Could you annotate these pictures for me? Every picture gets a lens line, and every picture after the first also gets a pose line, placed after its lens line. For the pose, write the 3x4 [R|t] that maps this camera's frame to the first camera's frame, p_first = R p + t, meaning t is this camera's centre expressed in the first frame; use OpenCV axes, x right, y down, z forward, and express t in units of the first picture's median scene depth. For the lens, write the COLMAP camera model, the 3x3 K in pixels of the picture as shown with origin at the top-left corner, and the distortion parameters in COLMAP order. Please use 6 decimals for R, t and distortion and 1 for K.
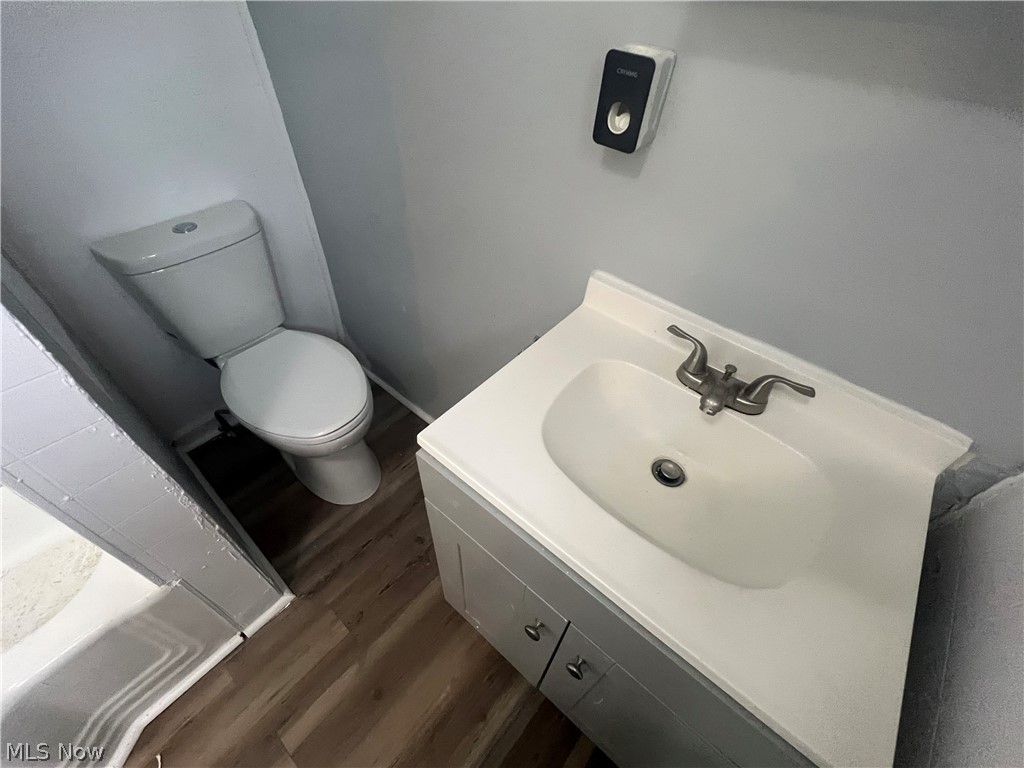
lens RADIAL K [[418.3, 0, 509.3], [0, 418.3, 386.2], [0, 0, 1]] dist [-0.002039, -0.000073]
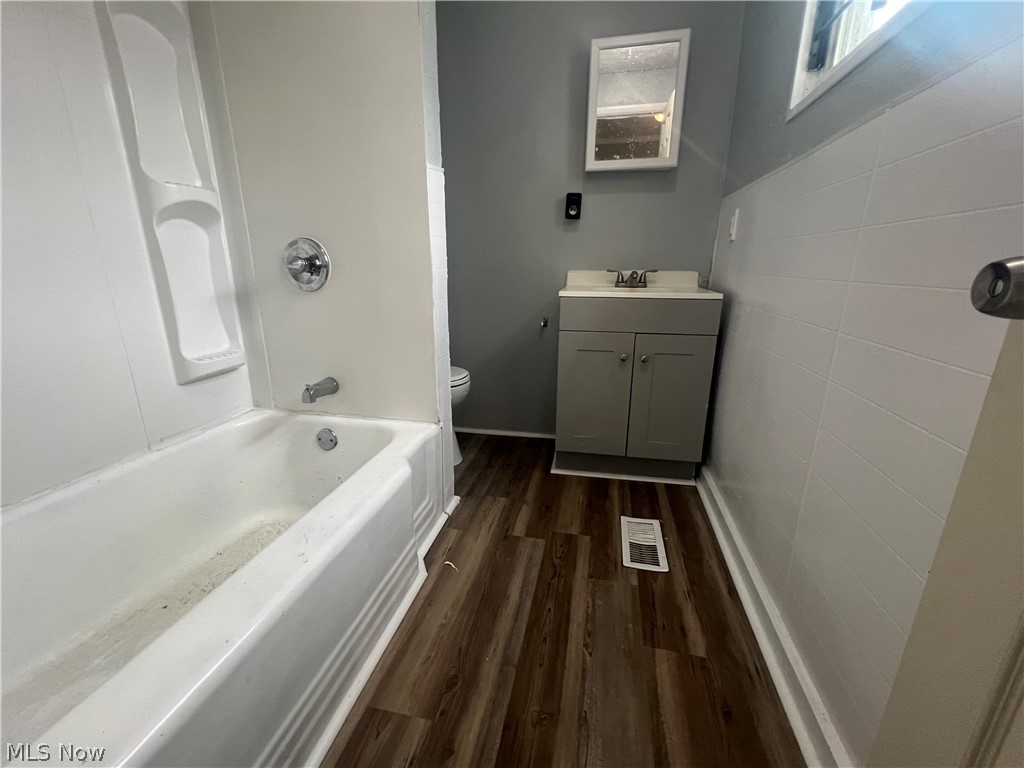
lens RADIAL K [[418.3, 0, 515.6], [0, 418.3, 382.4], [0, 0, 1]] dist [-0.002039, -0.000073]
pose [[0.878279, -0.186885, 0.440114, -1.086814], [0.371997, 0.845362, -0.383382, 0.948767], [-0.300407, 0.500438, 0.811984, -0.514406]]
